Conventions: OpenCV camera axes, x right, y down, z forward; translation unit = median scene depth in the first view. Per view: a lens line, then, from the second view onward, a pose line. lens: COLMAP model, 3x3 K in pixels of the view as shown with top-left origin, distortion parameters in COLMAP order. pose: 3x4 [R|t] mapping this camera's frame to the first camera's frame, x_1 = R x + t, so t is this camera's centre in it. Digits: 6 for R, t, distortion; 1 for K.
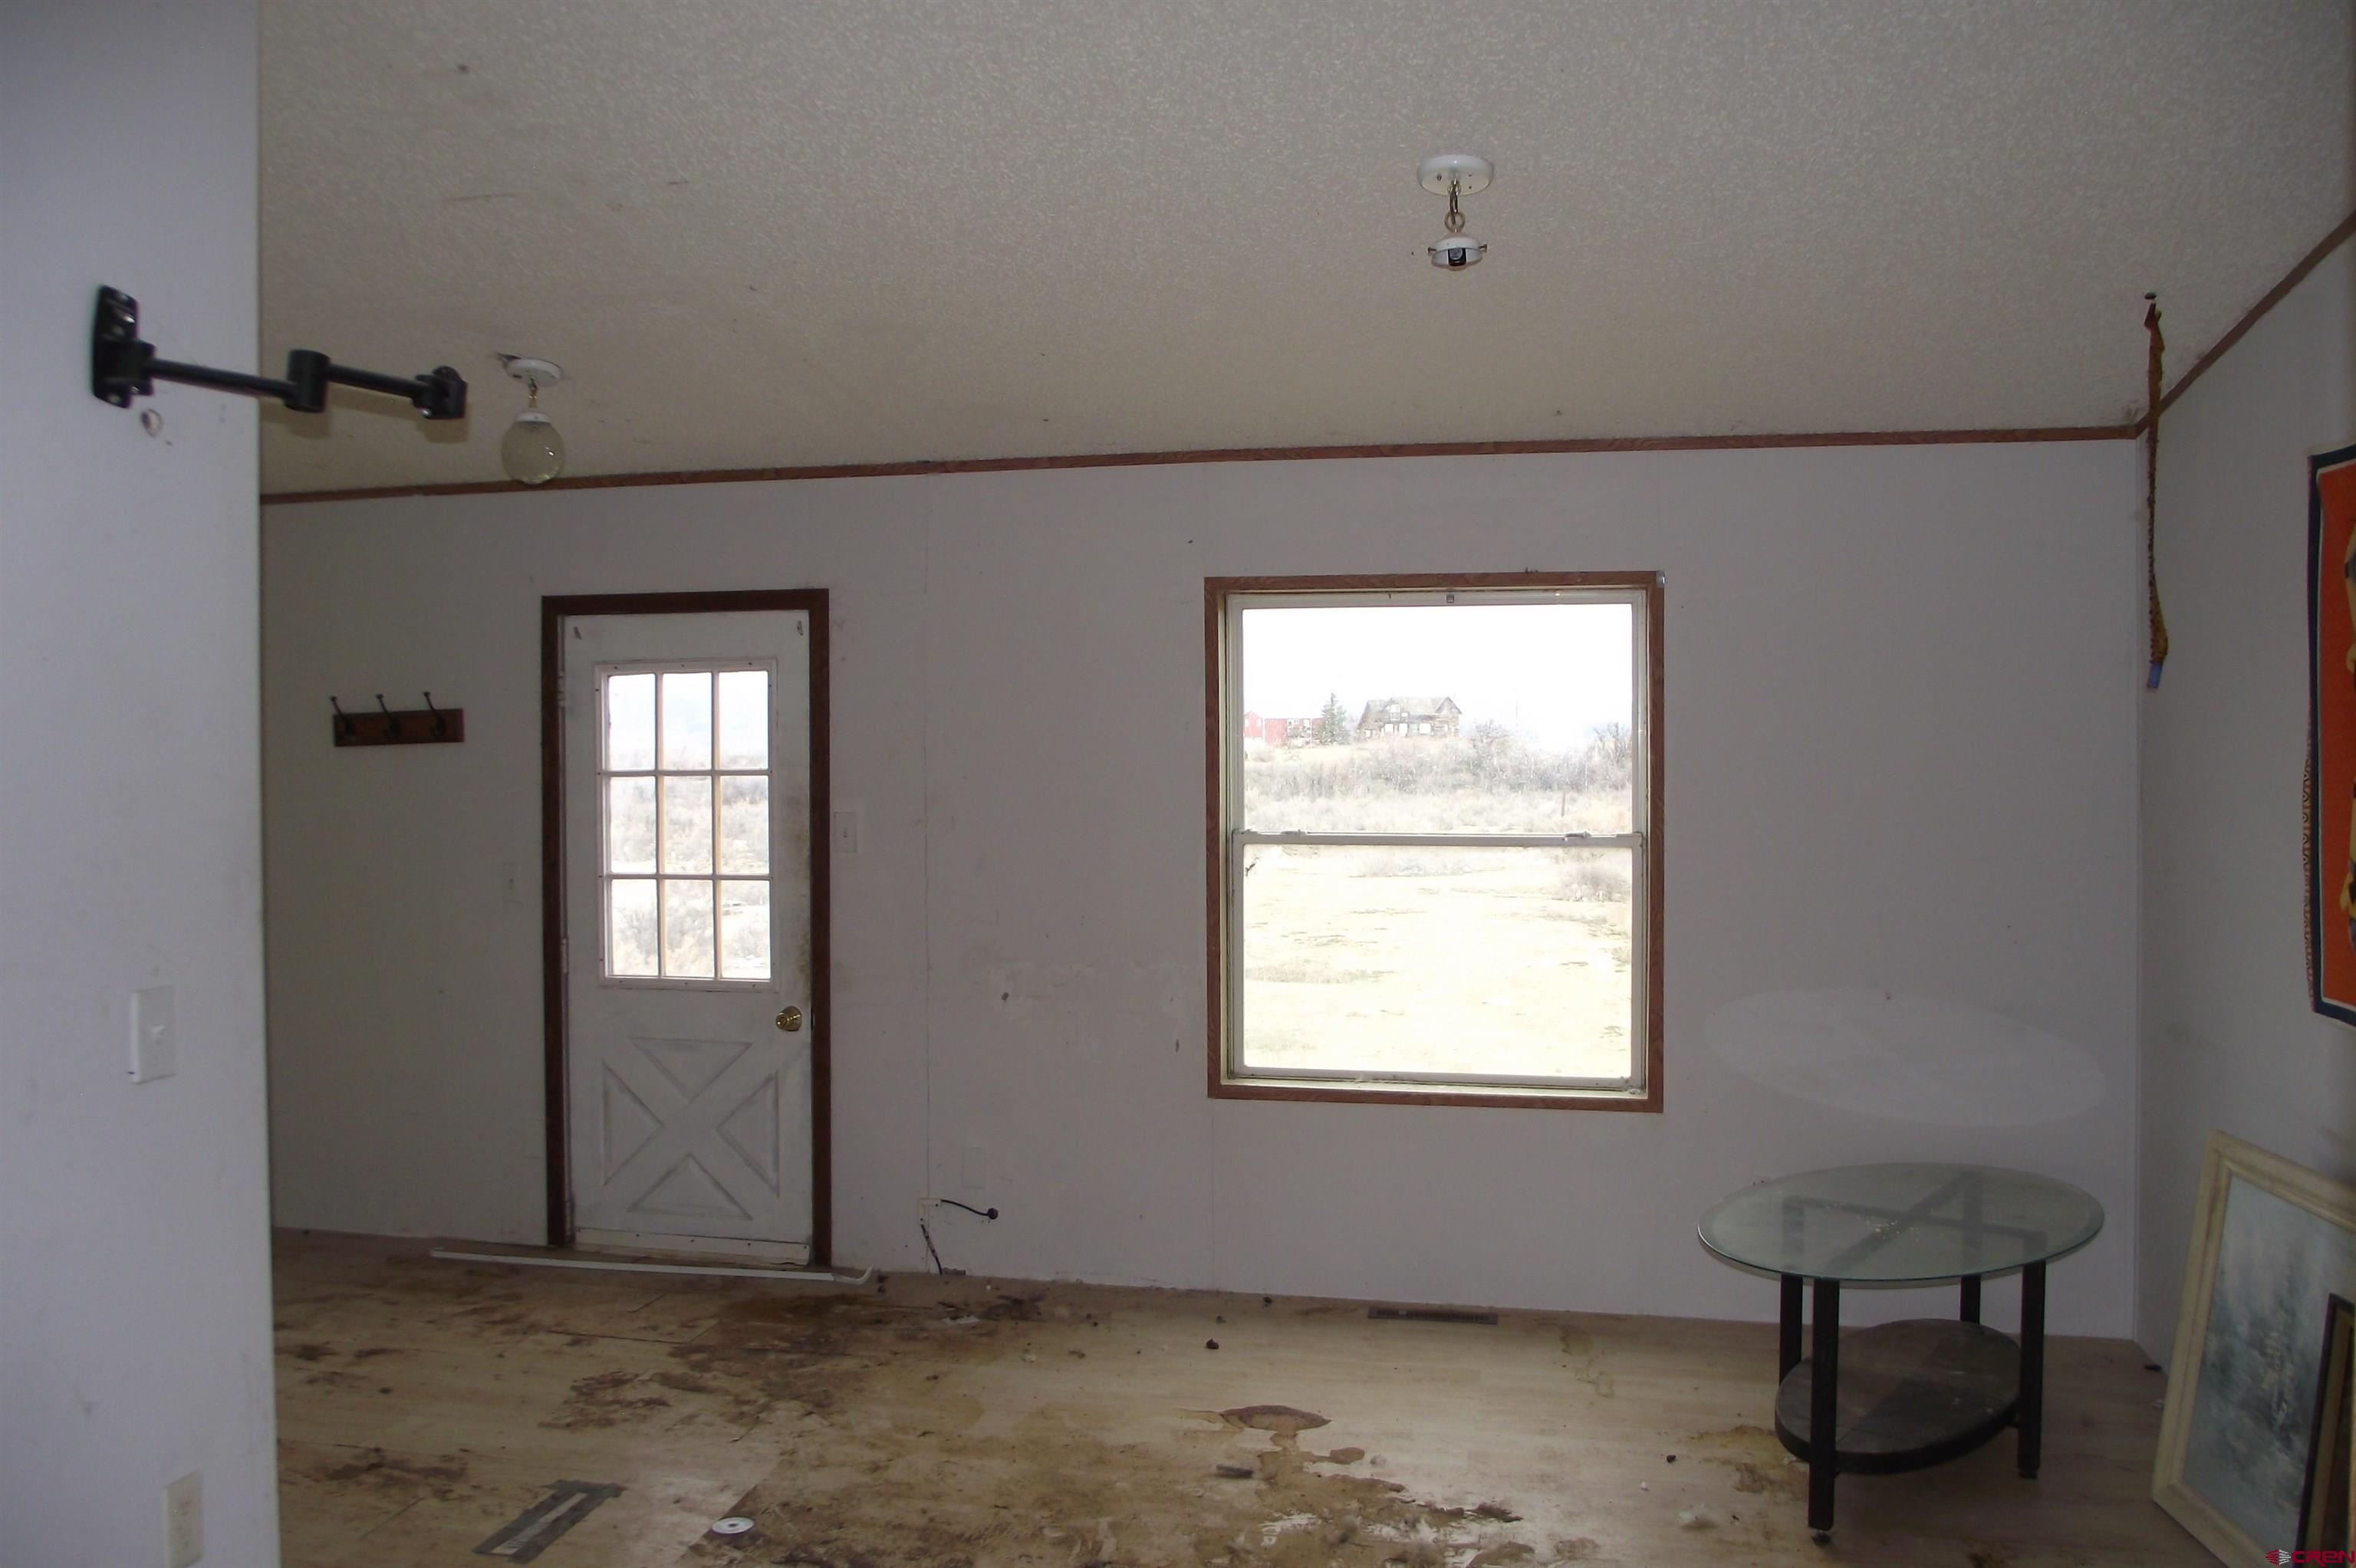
lens RADIAL K [[1878.9, 0, 1183.2], [0, 1878.9, 767.2], [0, 0, 1]] dist [-0.080731, 0.061109]
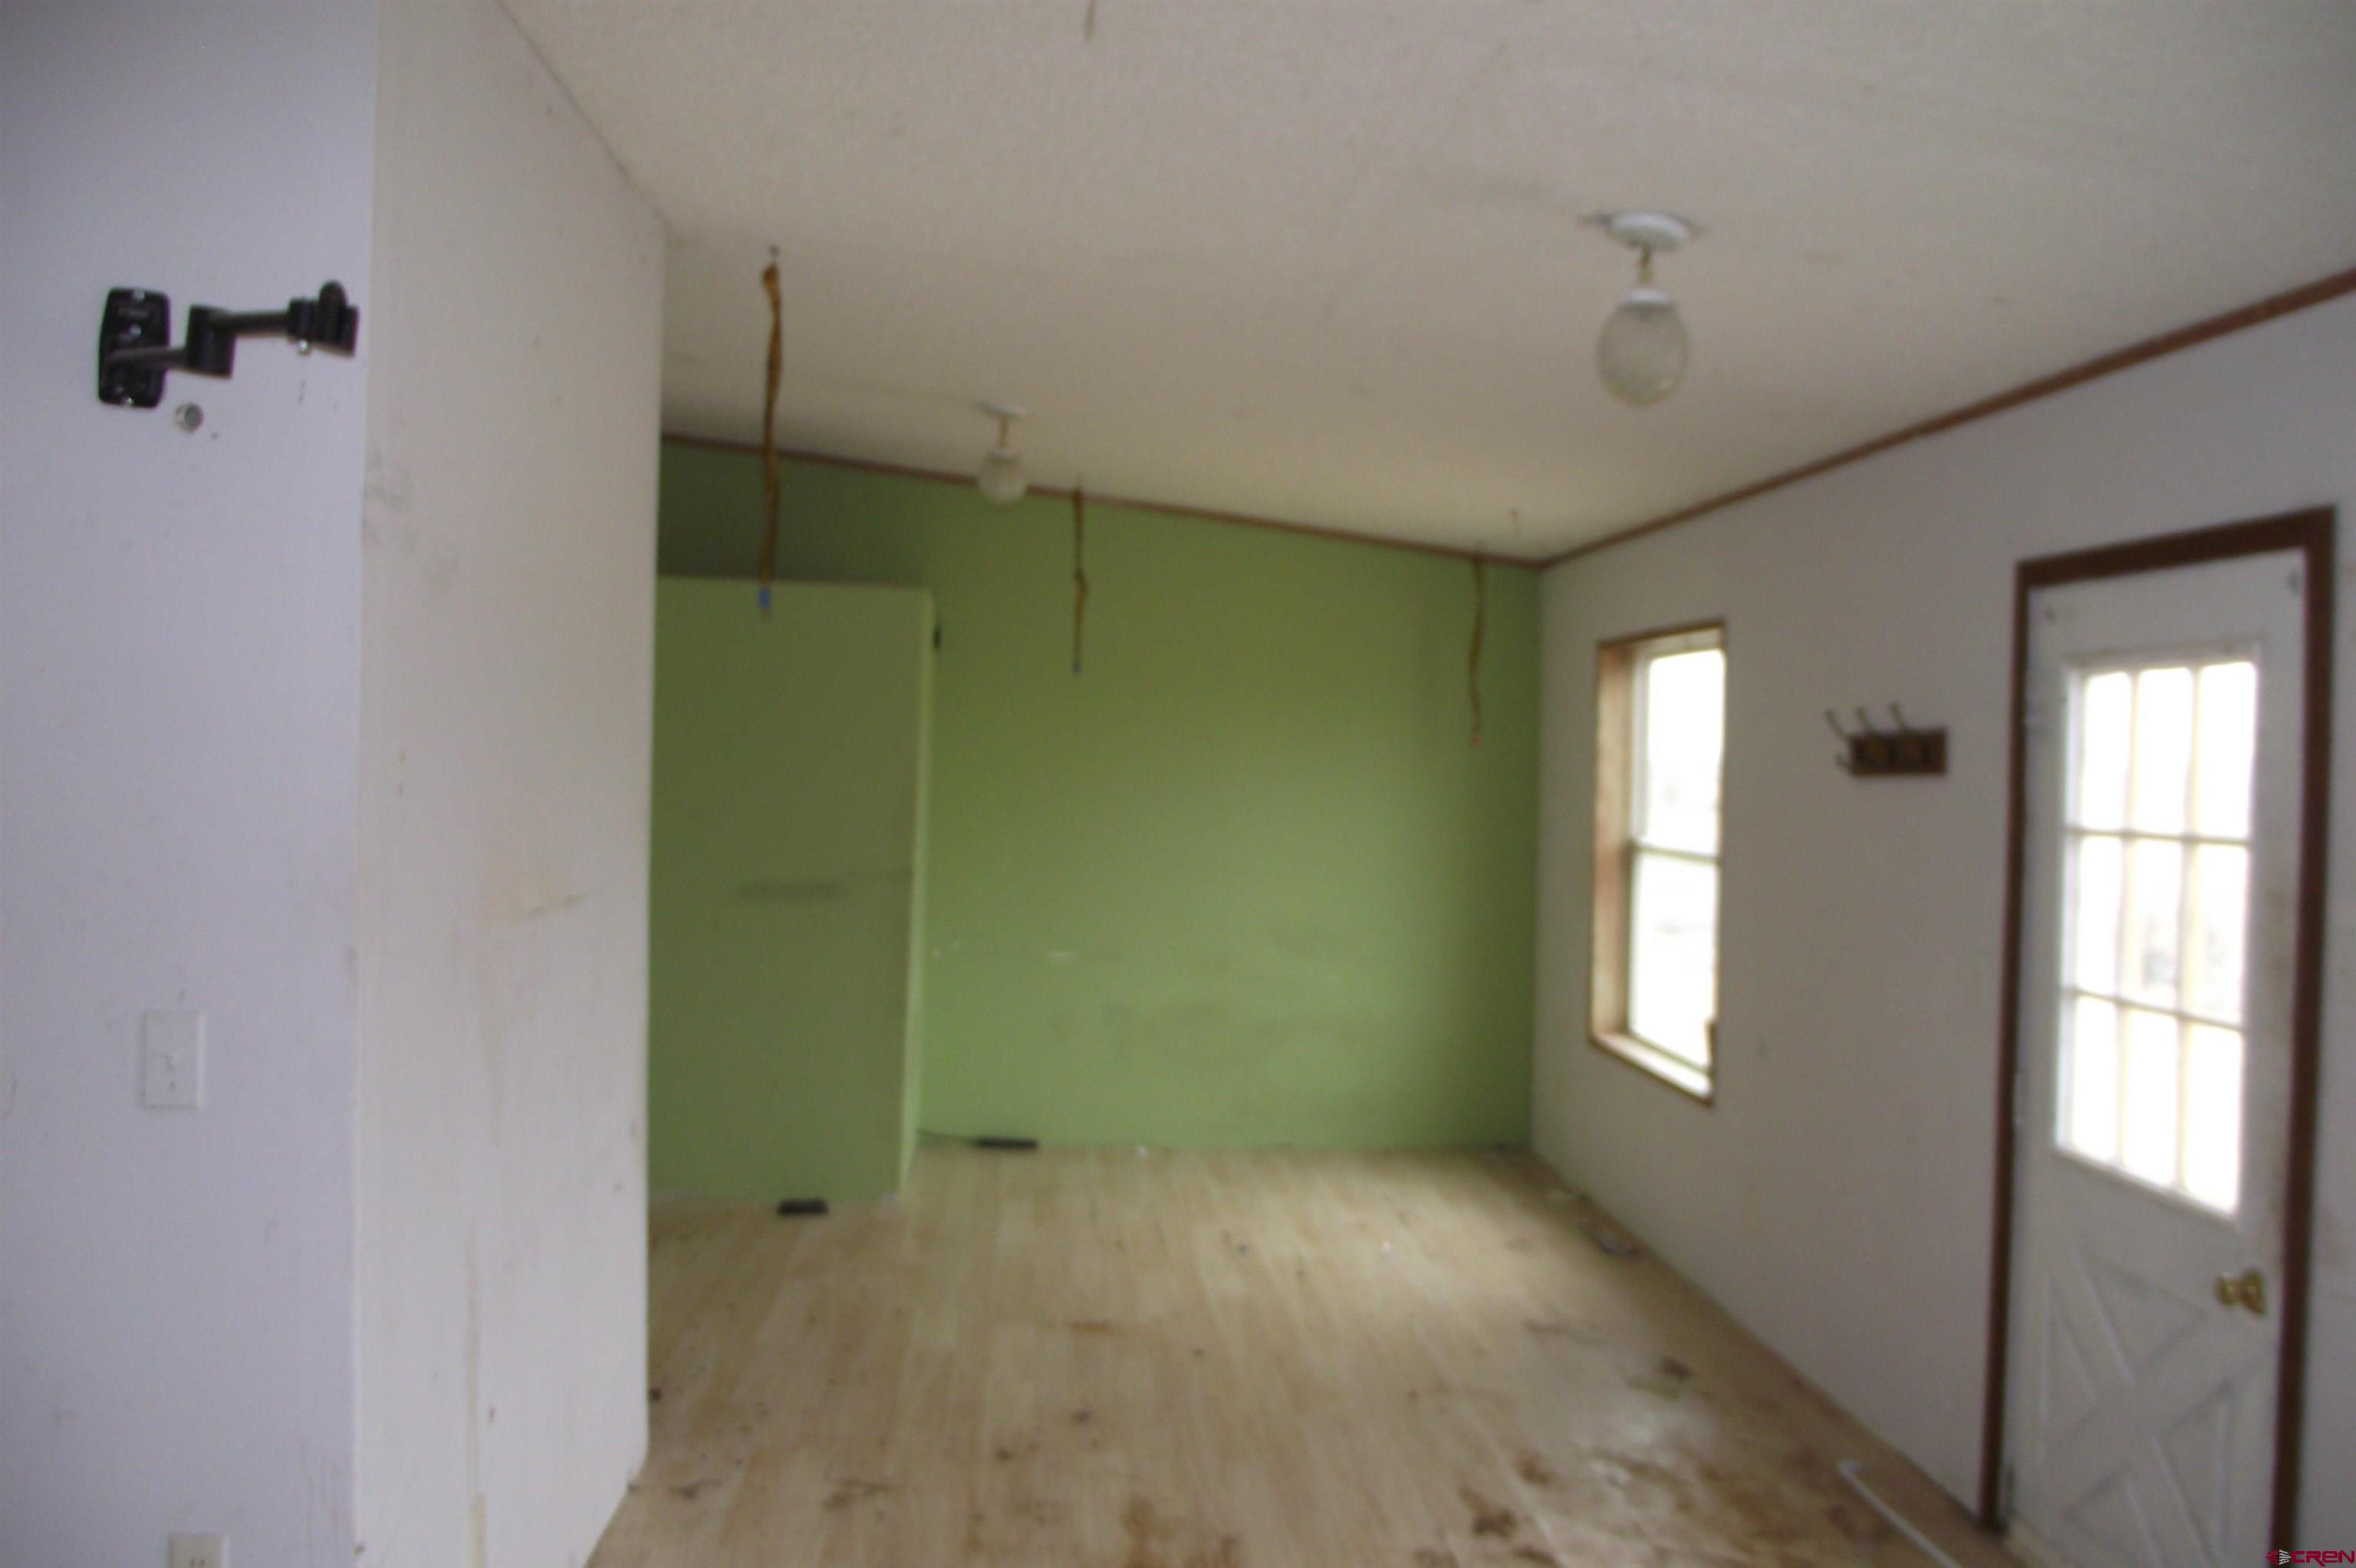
lens RADIAL K [[1847.5, 0, 1178.0], [0, 1847.5, 784.0], [0, 0, 1]] dist [-0.154240, 0.144092]
pose [[0.255707, 0.024915, -0.966433, 0.208574], [-0.033688, 0.999290, 0.016849, -0.012682], [0.966167, 0.028249, 0.256364, 0.553889]]
